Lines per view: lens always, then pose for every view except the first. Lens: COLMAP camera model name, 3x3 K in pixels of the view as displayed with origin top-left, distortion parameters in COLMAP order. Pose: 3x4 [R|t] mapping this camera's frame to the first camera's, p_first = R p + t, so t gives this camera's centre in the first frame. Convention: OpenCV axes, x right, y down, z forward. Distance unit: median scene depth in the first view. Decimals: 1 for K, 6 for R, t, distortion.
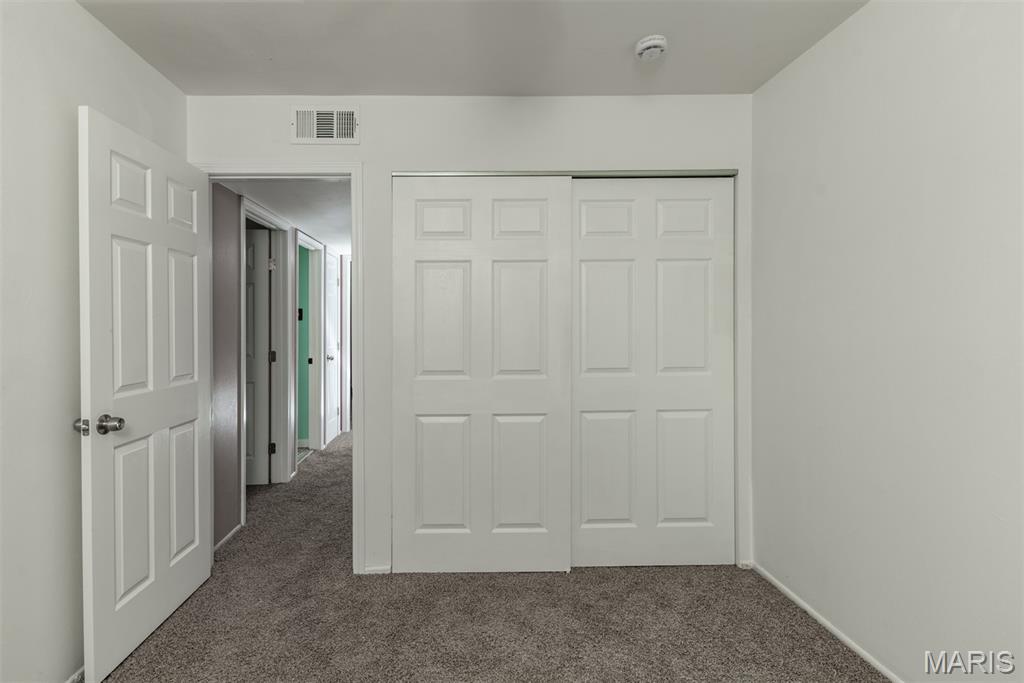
lens RADIAL K [[888.7, 0, 512.2], [0, 888.7, 334.4], [0, 0, 1]] dist [-0.012422, -0.001561]
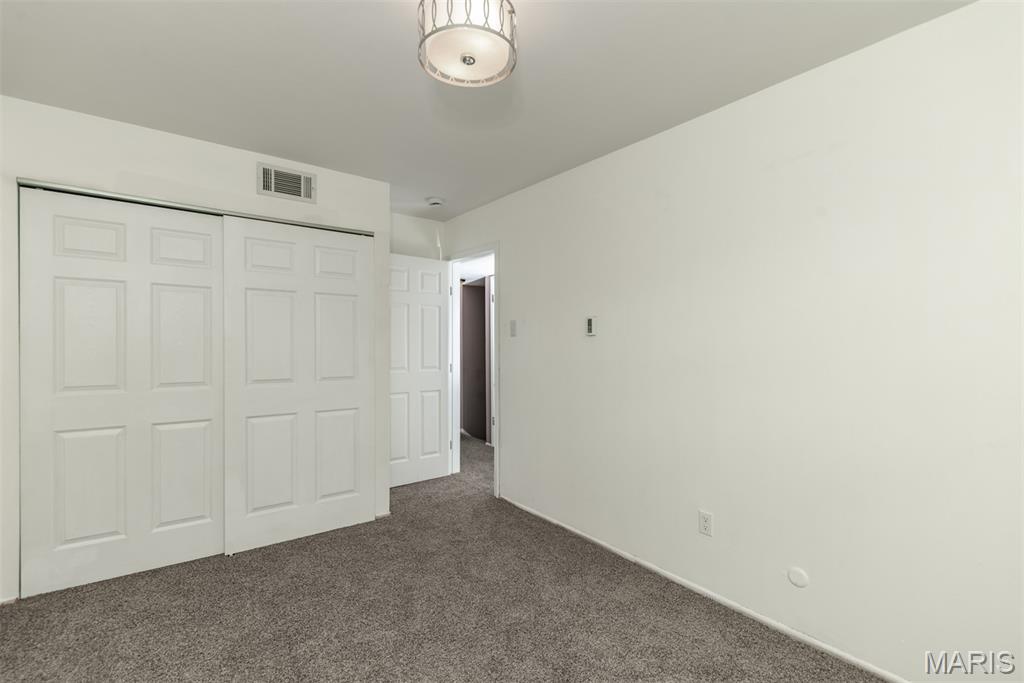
lens RADIAL K [[888.7, 0, 512.0], [0, 888.7, 347.4], [0, 0, 1]] dist [-0.012422, -0.001561]
pose [[0.654701, 0.011414, 0.755802, -0.555319], [-0.003702, 0.999922, -0.011894, 0.007157], [-0.755879, 0.004989, 0.654693, -0.042778]]
